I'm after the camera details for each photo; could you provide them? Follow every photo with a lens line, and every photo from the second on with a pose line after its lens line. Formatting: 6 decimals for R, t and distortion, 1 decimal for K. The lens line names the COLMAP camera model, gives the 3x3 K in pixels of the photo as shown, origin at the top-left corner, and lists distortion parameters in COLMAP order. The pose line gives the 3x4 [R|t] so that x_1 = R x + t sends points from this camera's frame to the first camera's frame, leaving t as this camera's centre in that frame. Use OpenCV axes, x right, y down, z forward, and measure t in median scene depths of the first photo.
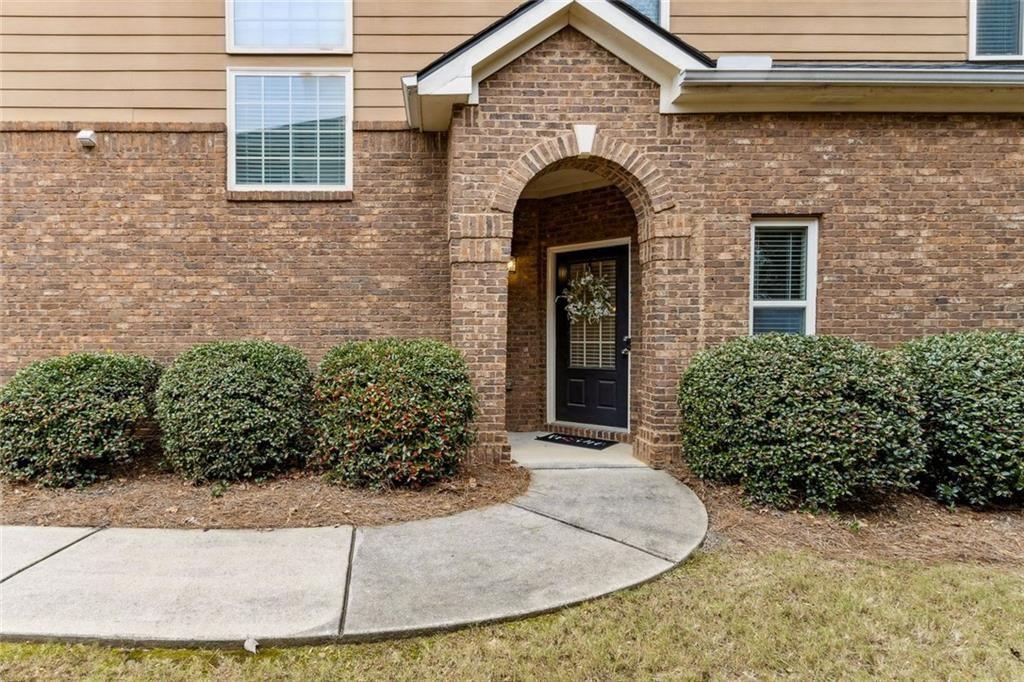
lens RADIAL K [[481.5, 0, 508.2], [0, 481.5, 332.2], [0, 0, 1]] dist [0.000755, -0.000161]
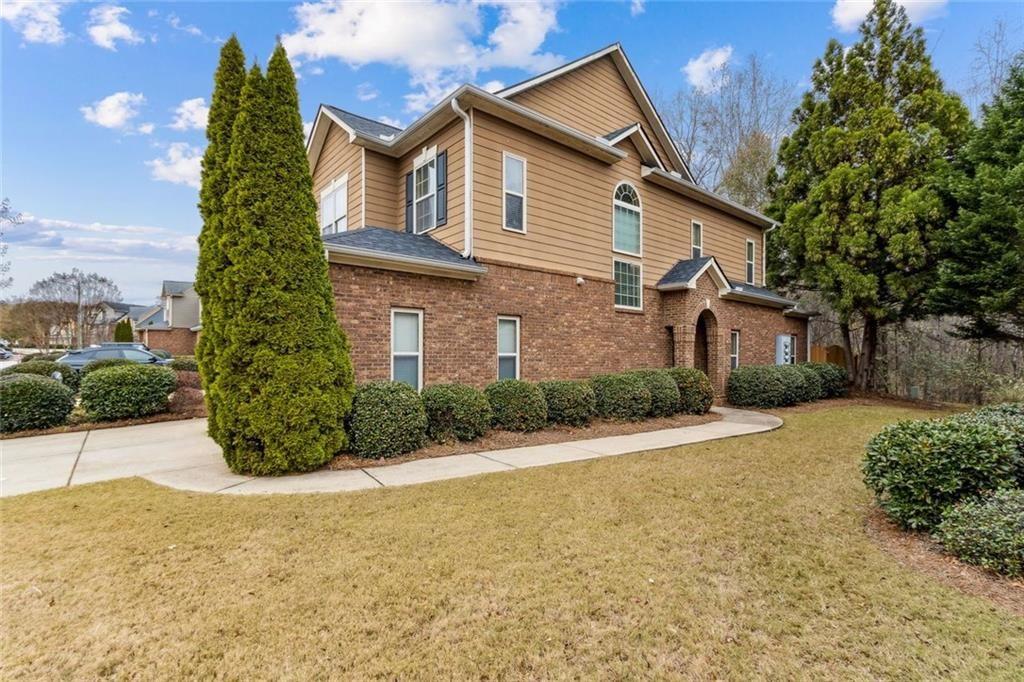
lens RADIAL K [[481.5, 0, 508.2], [0, 481.5, 332.2], [0, 0, 1]] dist [0.000755, -0.000161]
pose [[0.776445, 0.038763, 0.628992, -2.558136], [-0.003738, 0.998372, -0.056913, -0.025633], [-0.630174, 0.041838, 0.775326, -0.556130]]
